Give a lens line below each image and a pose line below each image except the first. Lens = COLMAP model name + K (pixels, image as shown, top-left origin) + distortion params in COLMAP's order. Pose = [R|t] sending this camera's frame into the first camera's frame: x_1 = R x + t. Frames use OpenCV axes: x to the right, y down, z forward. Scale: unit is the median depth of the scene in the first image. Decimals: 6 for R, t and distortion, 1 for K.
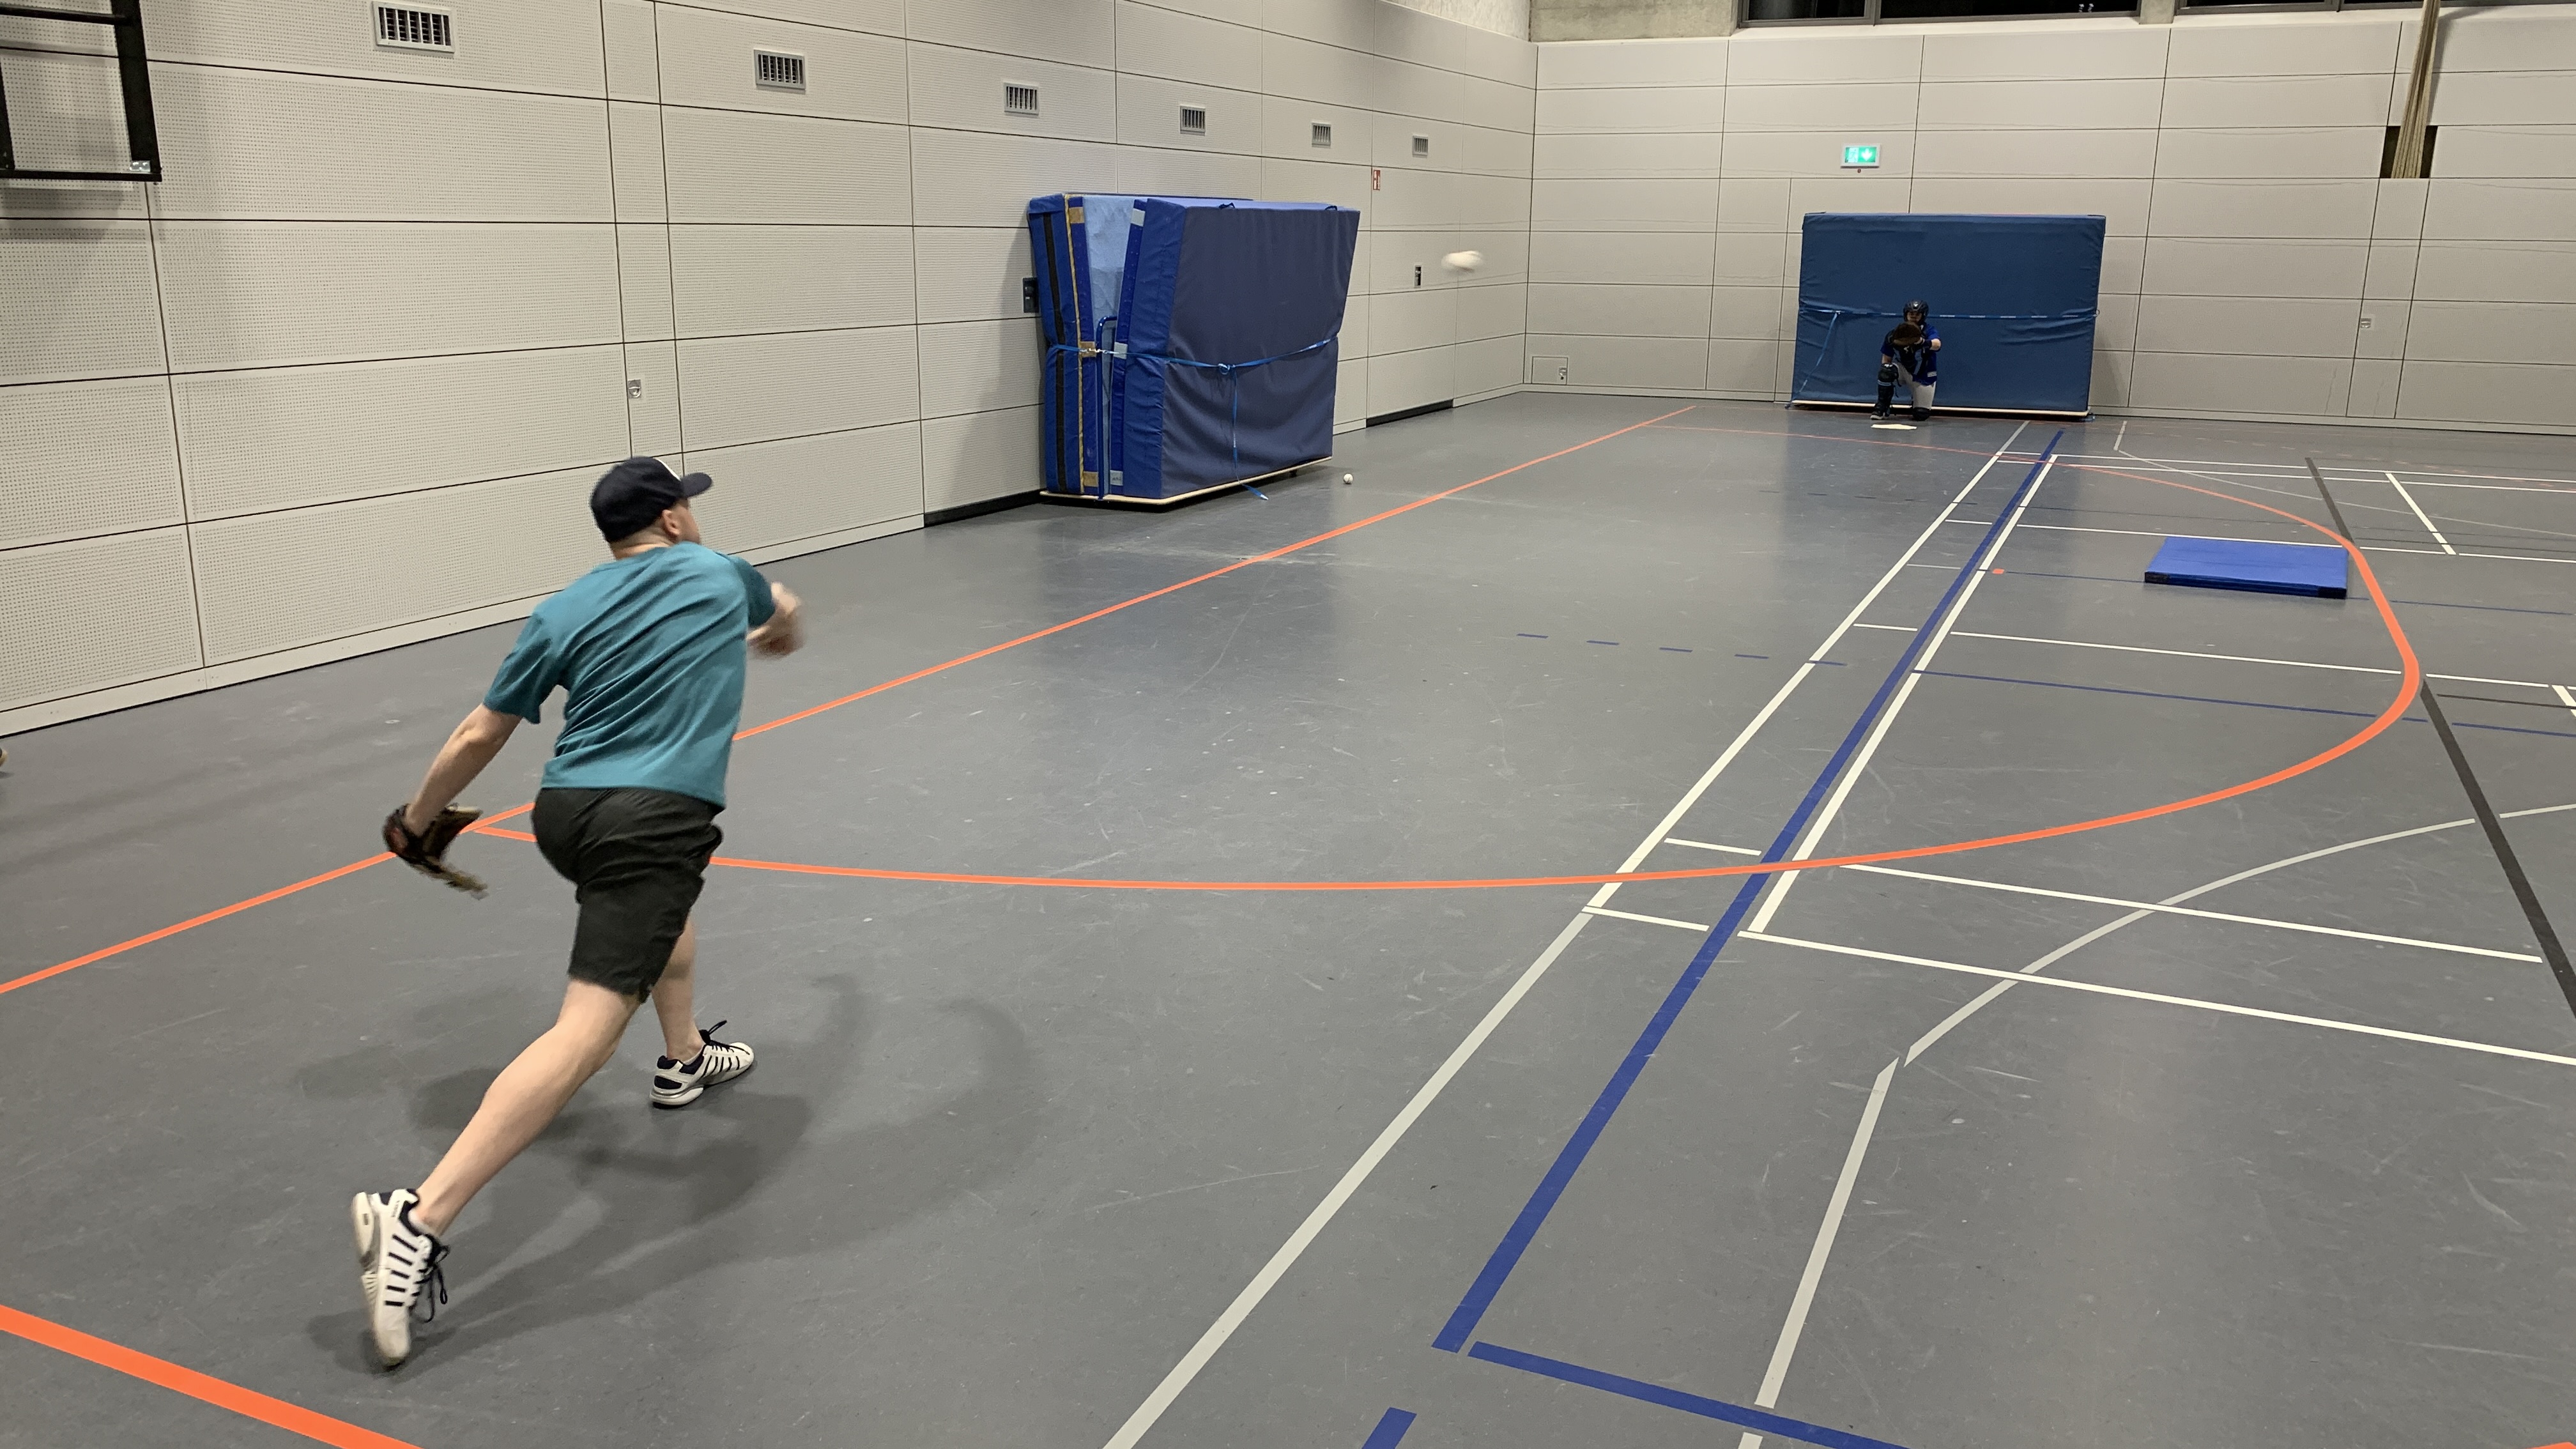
lens RADIAL K [[1955.1, 0, 1293.9], [0, 1955.1, 724.8], [0, 0, 1]] dist [0.074875, -0.108320]
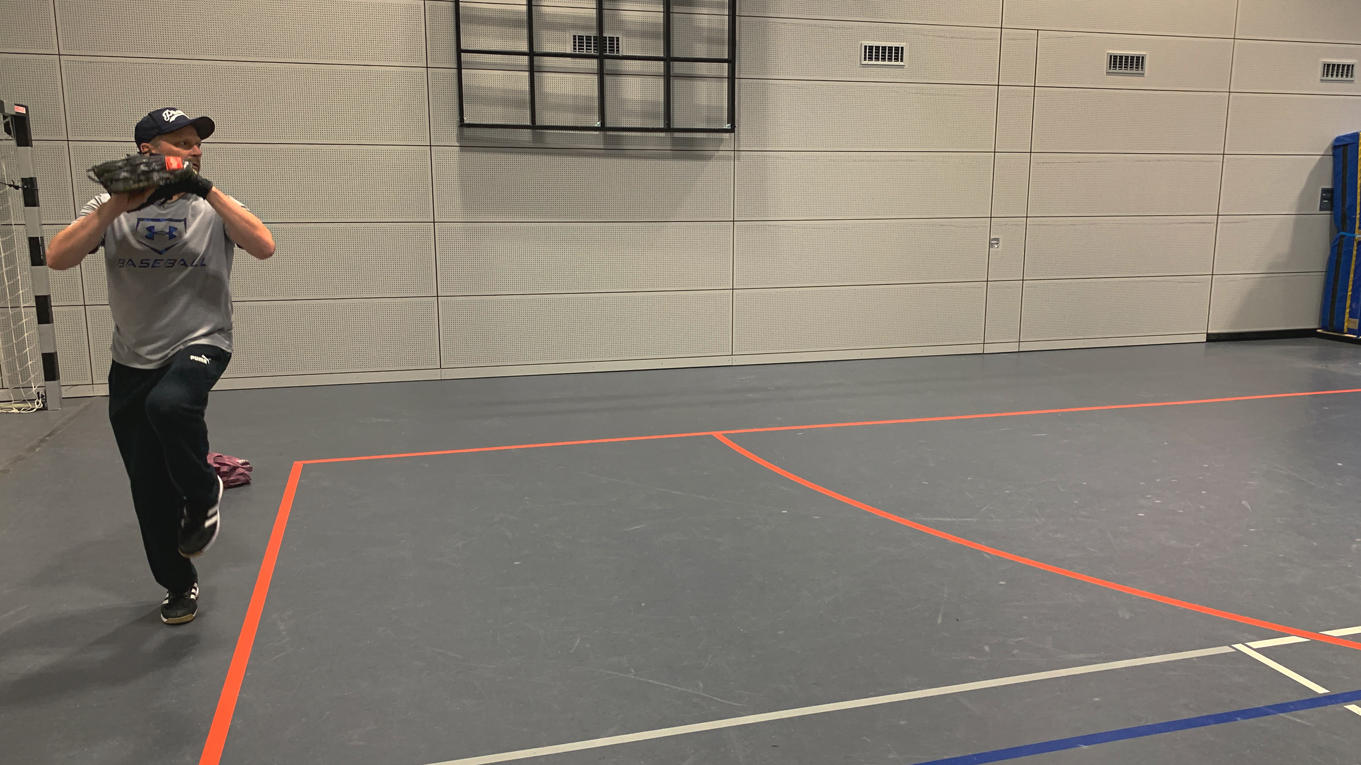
lens RADIAL K [[1033.4, 0, 685.3], [0, 1033.4, 381.6], [0, 0, 1]] dist [0.074732, -0.106703]
pose [[0.646262, 0.132464, -0.751531, 0.169617], [-0.182449, 0.983079, 0.016384, -0.006004], [0.740985, 0.126528, 0.659494, 0.130886]]
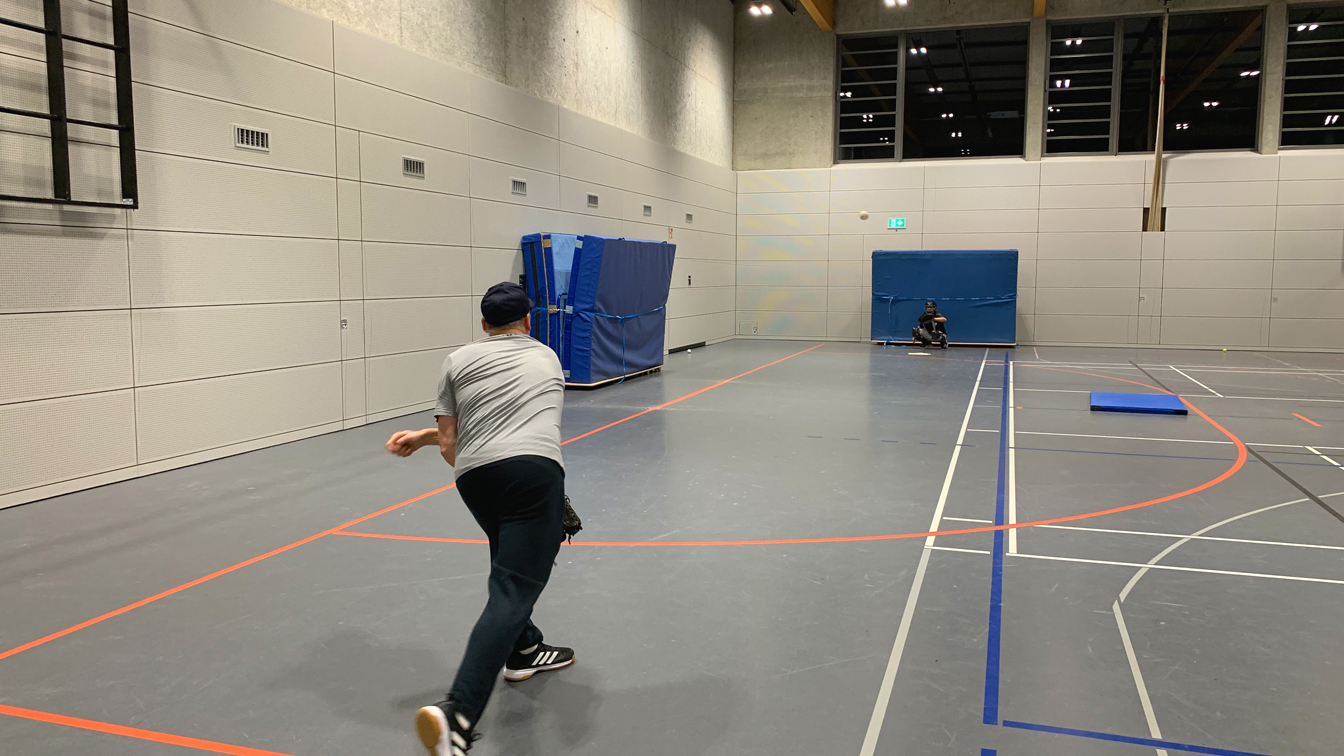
lens RADIAL K [[1023.4, 0, 681.2], [0, 1023.4, 374.6], [0, 0, 1]] dist [0.077723, -0.098911]
pose [[0.993984, -0.018034, 0.108029, -0.089892], [0.033902, 0.988569, -0.146906, 0.028987], [-0.104145, 0.149685, 0.983234, -0.014145]]
